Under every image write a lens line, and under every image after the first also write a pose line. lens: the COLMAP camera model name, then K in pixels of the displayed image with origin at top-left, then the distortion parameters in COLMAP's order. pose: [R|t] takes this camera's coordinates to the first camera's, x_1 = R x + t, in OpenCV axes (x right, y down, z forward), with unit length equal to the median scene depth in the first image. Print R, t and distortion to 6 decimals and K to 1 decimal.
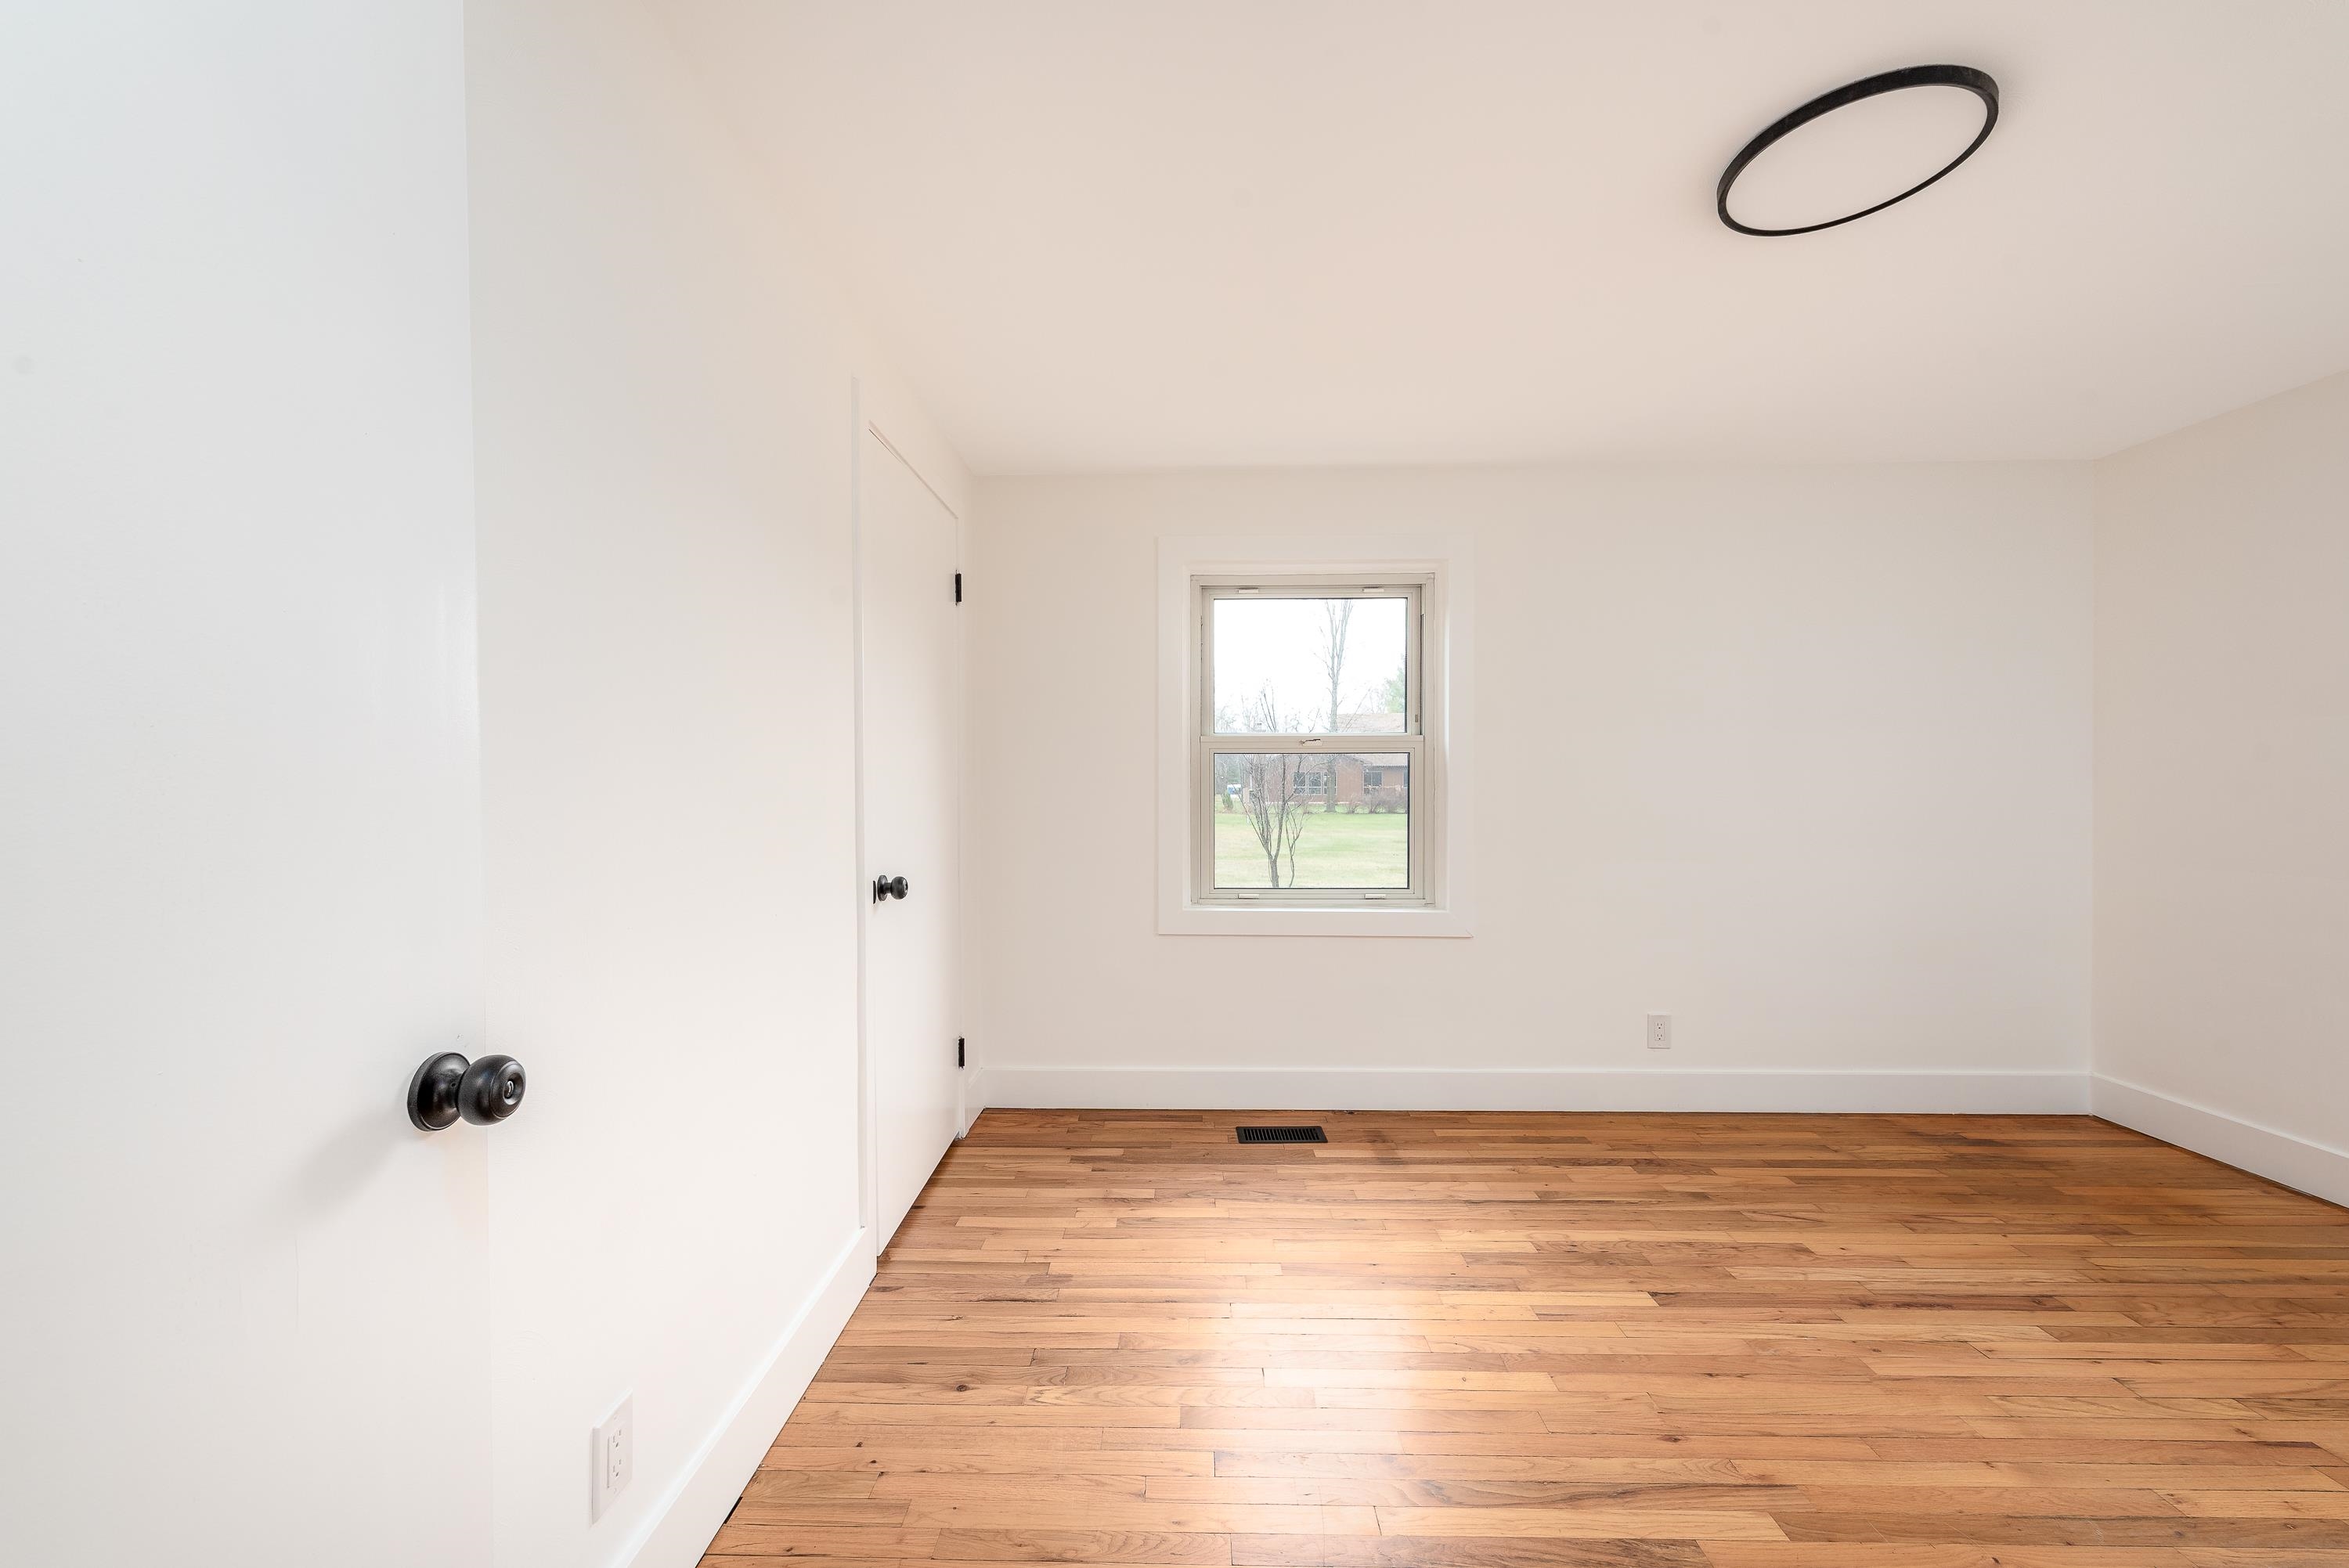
lens RADIAL K [[914.1, 0, 1171.0], [0, 914.1, 788.1], [0, 0, 1]] dist [0.014119, -0.004188]
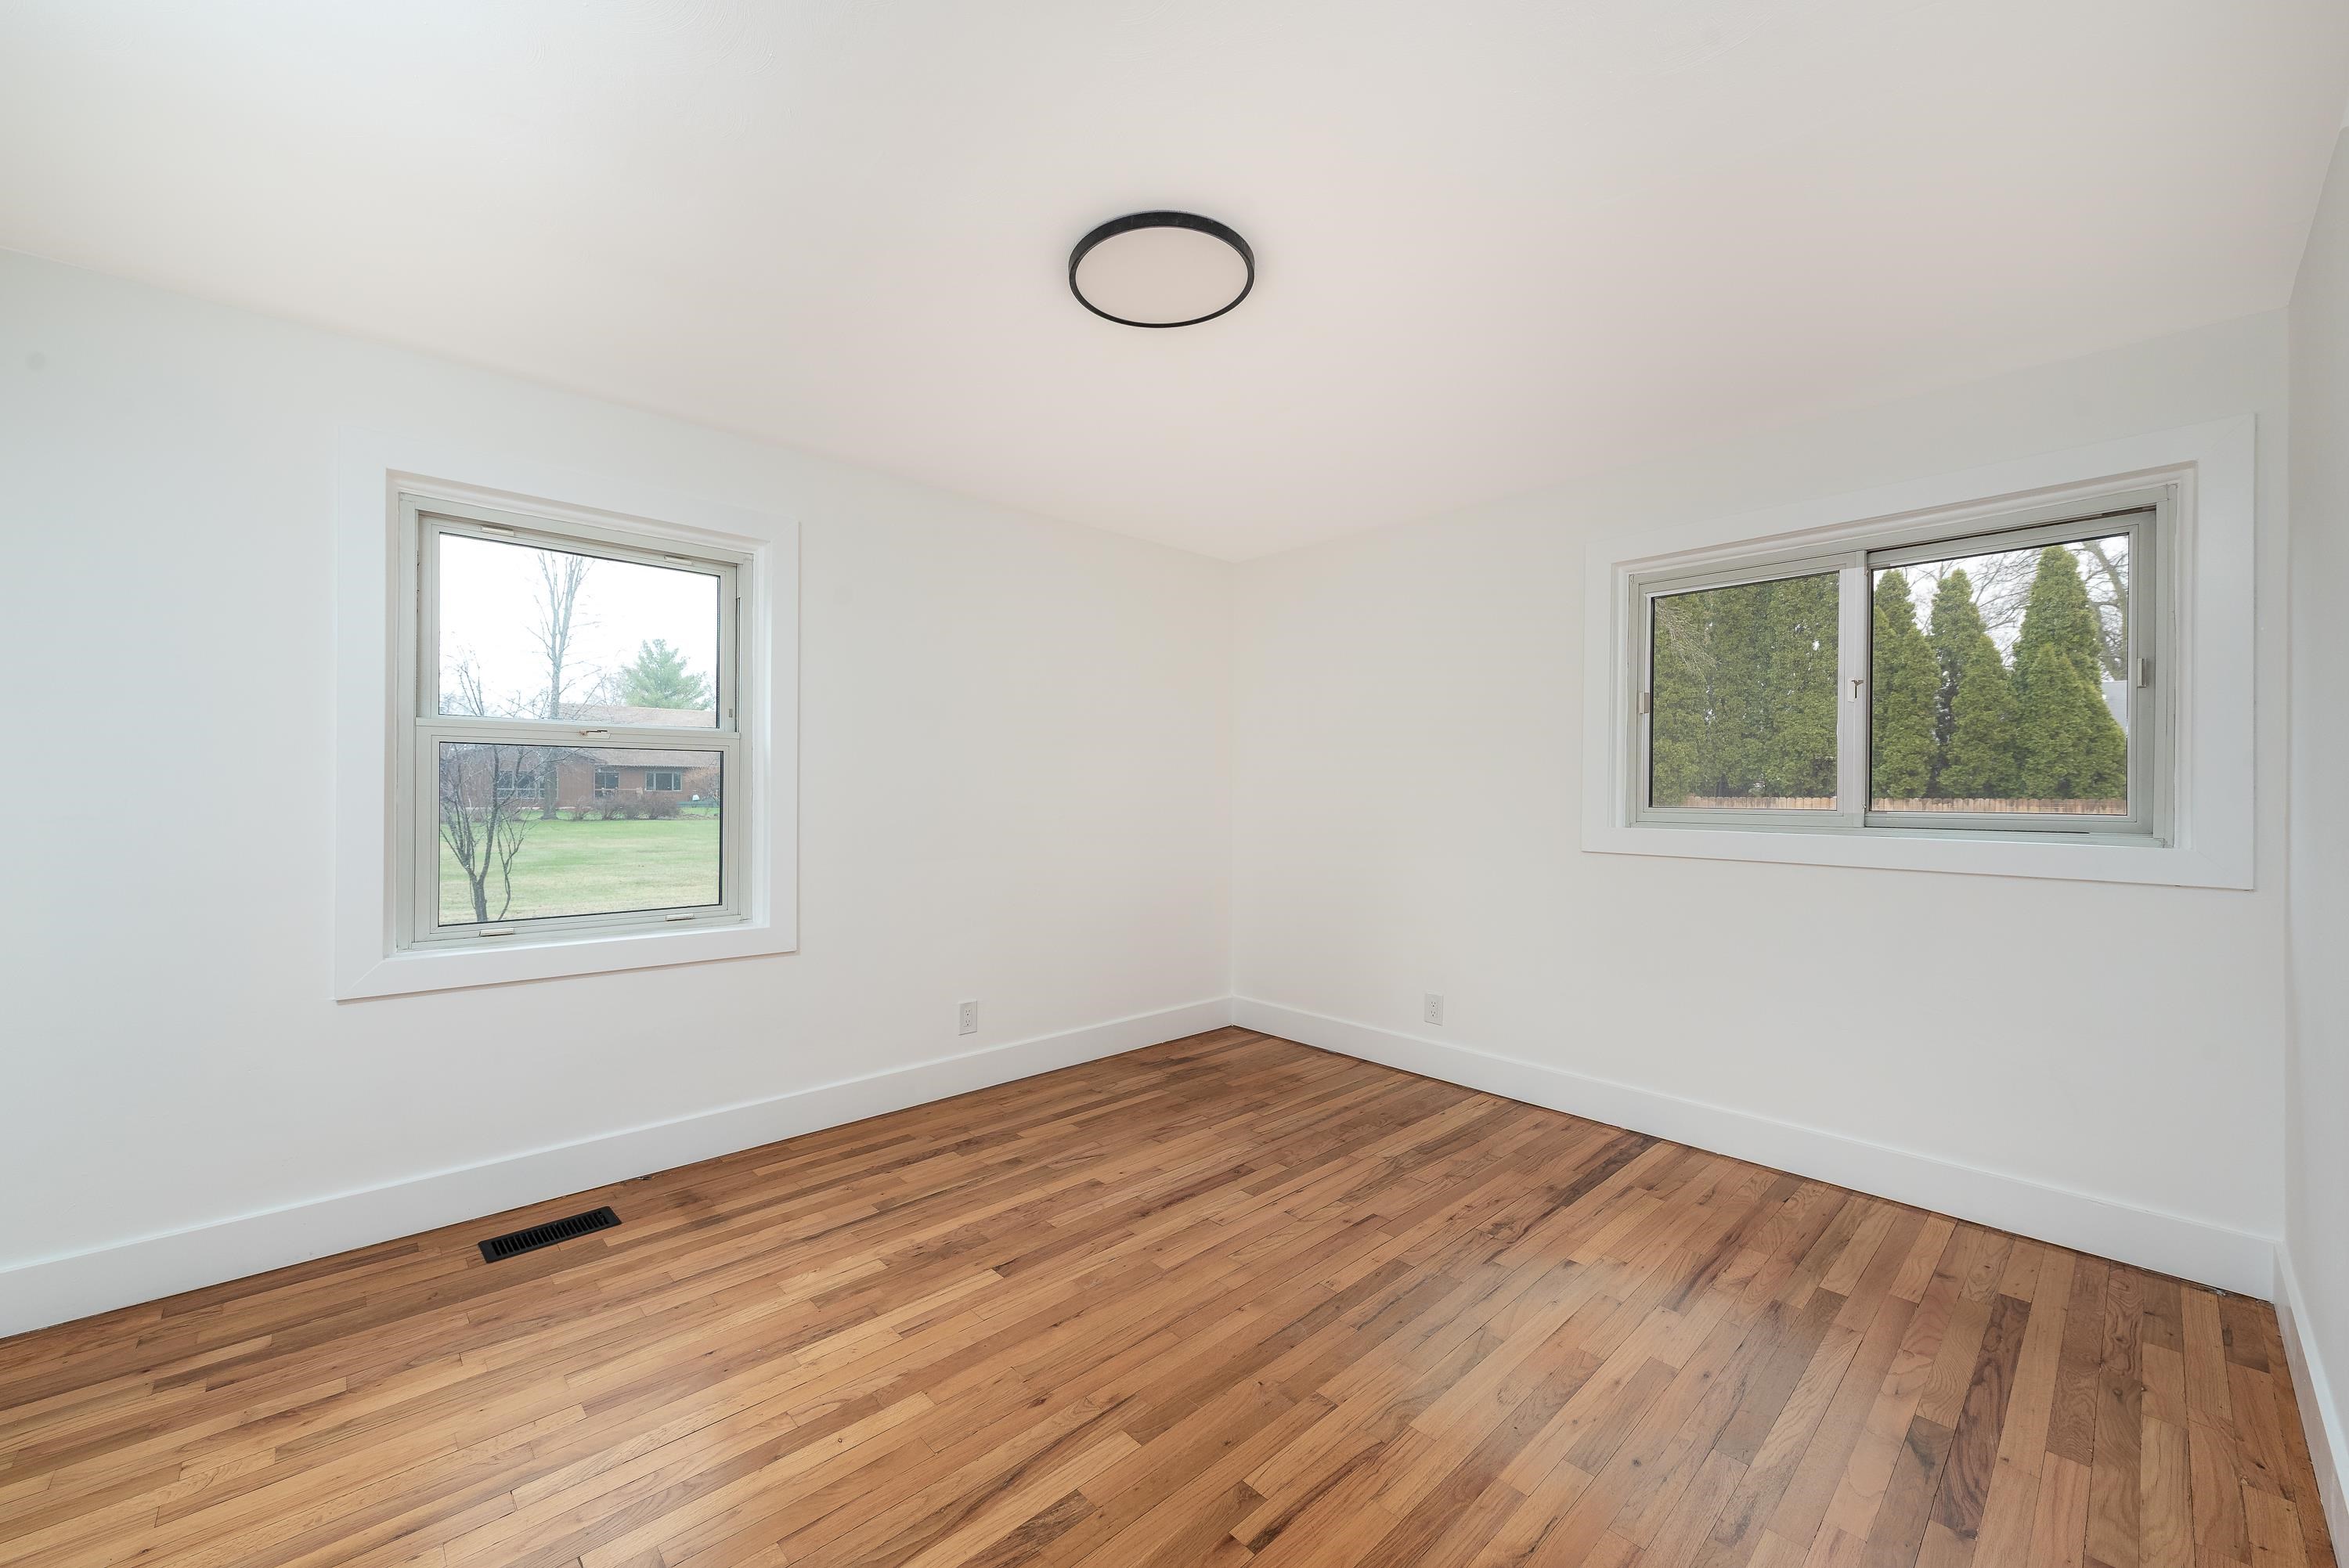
lens RADIAL K [[914.1, 0, 1171.7], [0, 914.1, 779.5], [0, 0, 1]] dist [0.014119, -0.004188]
pose [[0.720239, 0.013856, 0.693588, -0.060849], [-0.004623, 0.999874, -0.015175, 0.001884], [-0.693711, 0.007723, 0.720212, 0.081044]]
